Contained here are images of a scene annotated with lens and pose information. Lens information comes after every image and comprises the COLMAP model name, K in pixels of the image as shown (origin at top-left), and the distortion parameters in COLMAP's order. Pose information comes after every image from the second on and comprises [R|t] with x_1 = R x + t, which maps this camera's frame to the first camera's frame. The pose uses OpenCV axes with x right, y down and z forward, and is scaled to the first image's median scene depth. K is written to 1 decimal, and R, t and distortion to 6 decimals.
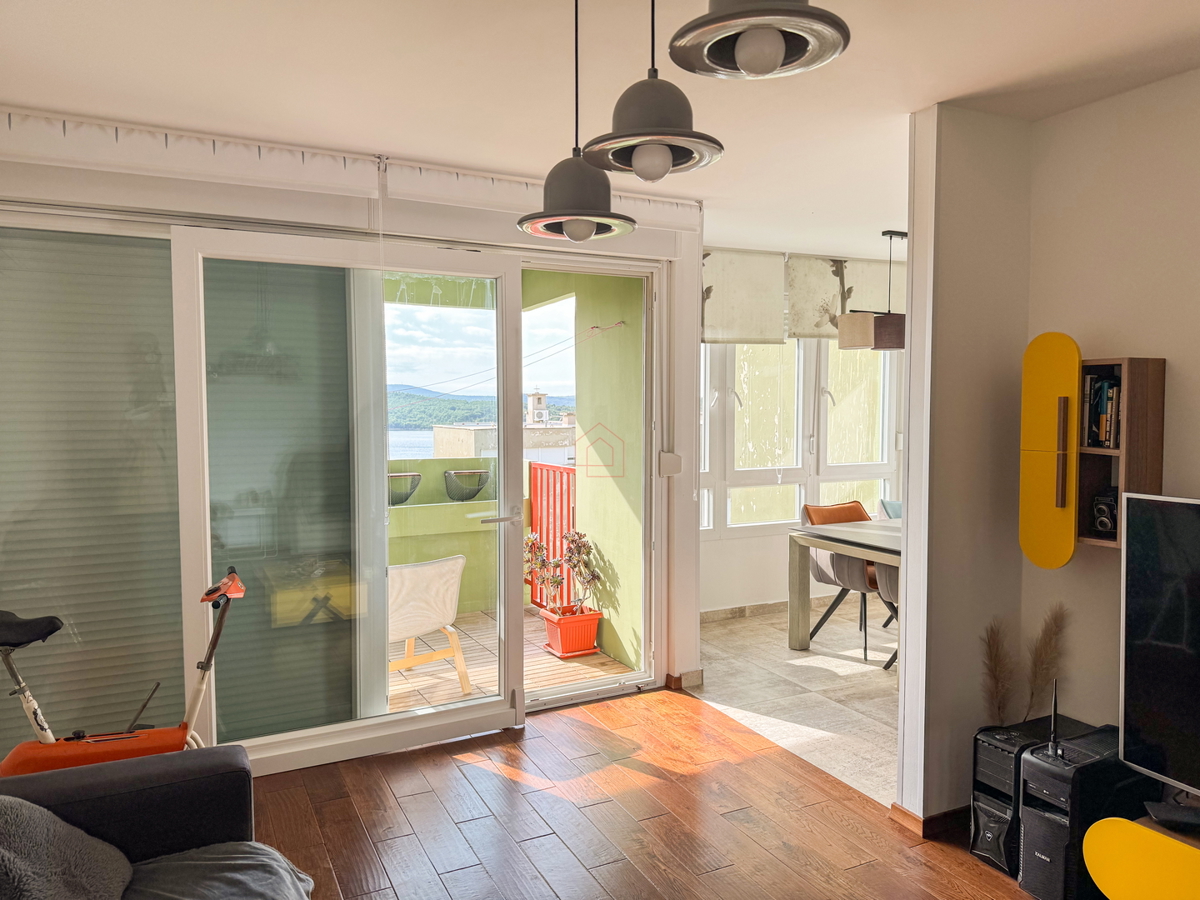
lens RADIAL K [[849.8, 0, 603.1], [0, 849.8, 446.7], [0, 0, 1]] dist [0.075655, -0.004196]
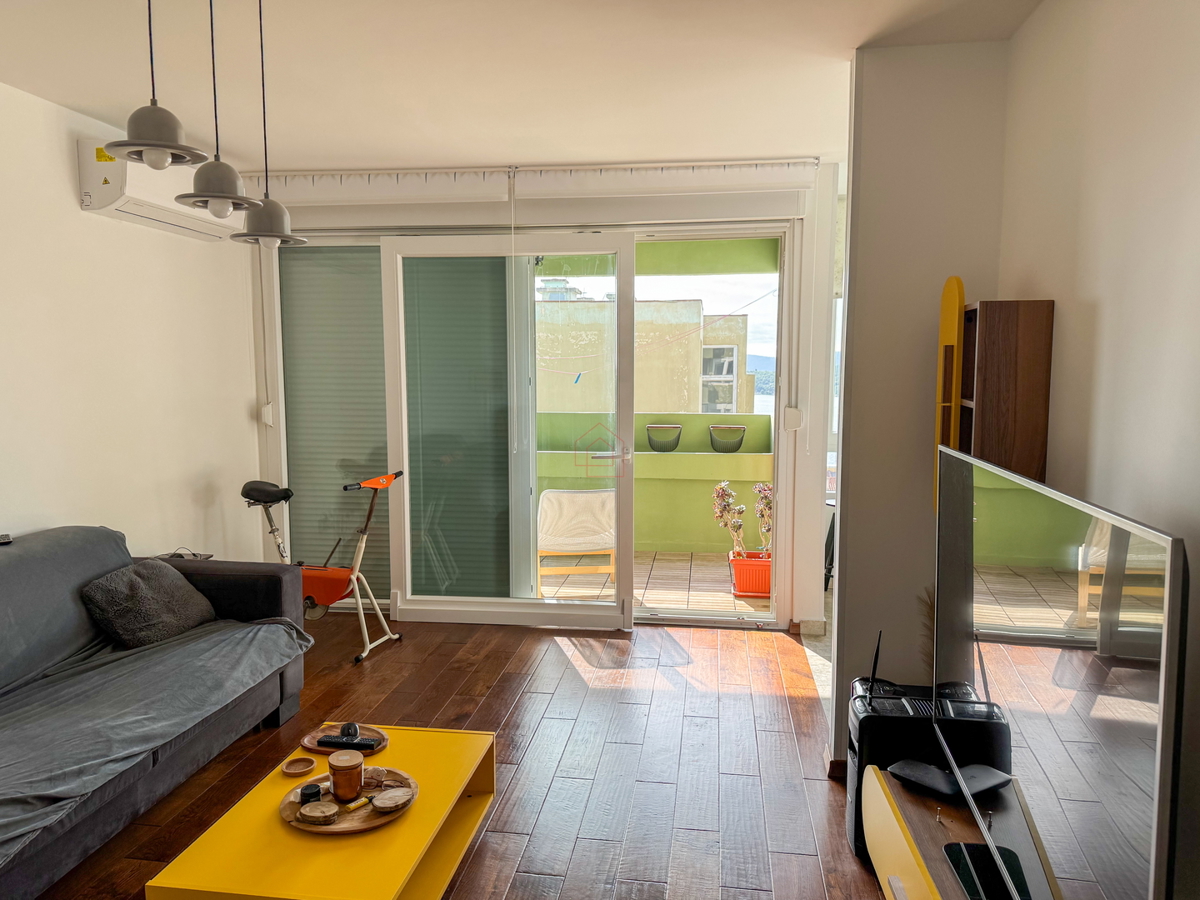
lens RADIAL K [[849.8, 0, 605.1], [0, 849.8, 445.9], [0, 0, 1]] dist [0.075655, -0.004196]
pose [[0.820765, 0.056477, -0.568467, 0.562507], [-0.037480, 0.998281, 0.045065, 0.017338], [0.570035, -0.015681, 0.821471, 0.011560]]
